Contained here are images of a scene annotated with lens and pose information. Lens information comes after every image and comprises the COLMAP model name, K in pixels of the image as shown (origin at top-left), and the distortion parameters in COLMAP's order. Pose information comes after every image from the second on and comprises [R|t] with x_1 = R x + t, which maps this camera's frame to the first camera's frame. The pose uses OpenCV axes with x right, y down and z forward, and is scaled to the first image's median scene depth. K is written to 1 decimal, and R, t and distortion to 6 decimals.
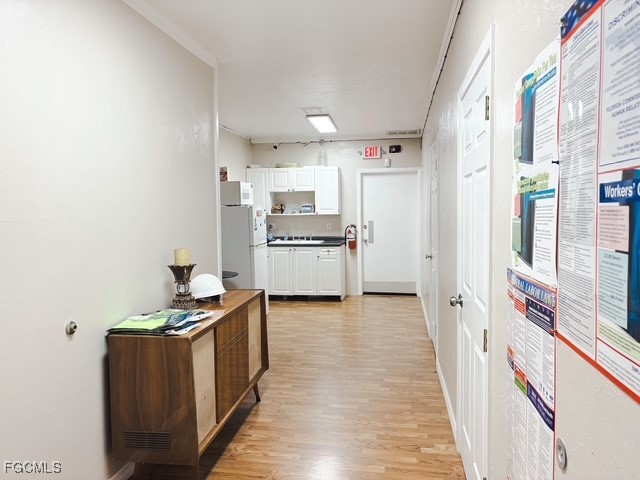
lens RADIAL K [[482.3, 0, 320.1], [0, 482.3, 239.3], [0, 0, 1]] dist [0.064026, -0.000927]
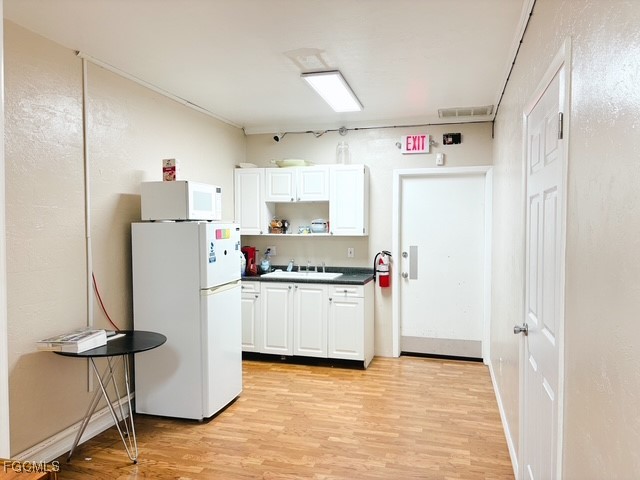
lens RADIAL K [[482.3, 0, 320.2], [0, 482.3, 243.1], [0, 0, 1]] dist [0.064026, -0.000927]
pose [[0.993761, 0.016898, -0.110246, 0.050916], [-0.019788, 0.999487, -0.025166, -0.022881], [0.109764, 0.027191, 0.993586, 0.321273]]
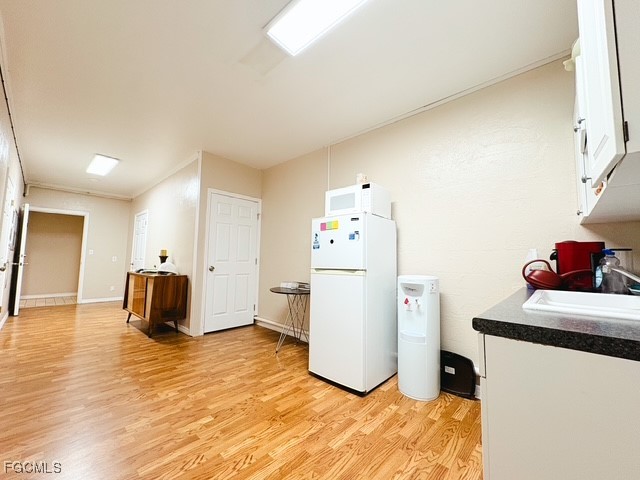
lens RADIAL K [[254.6, 0, 320.1], [0, 254.6, 240.5], [0, 0, 1]] dist [0.000065, 0.000254]
pose [[-0.548042, -0.070255, -0.833495, 0.157370], [-0.063872, 0.997072, -0.042045, -0.011420], [0.834009, 0.030194, -0.550924, 0.948163]]
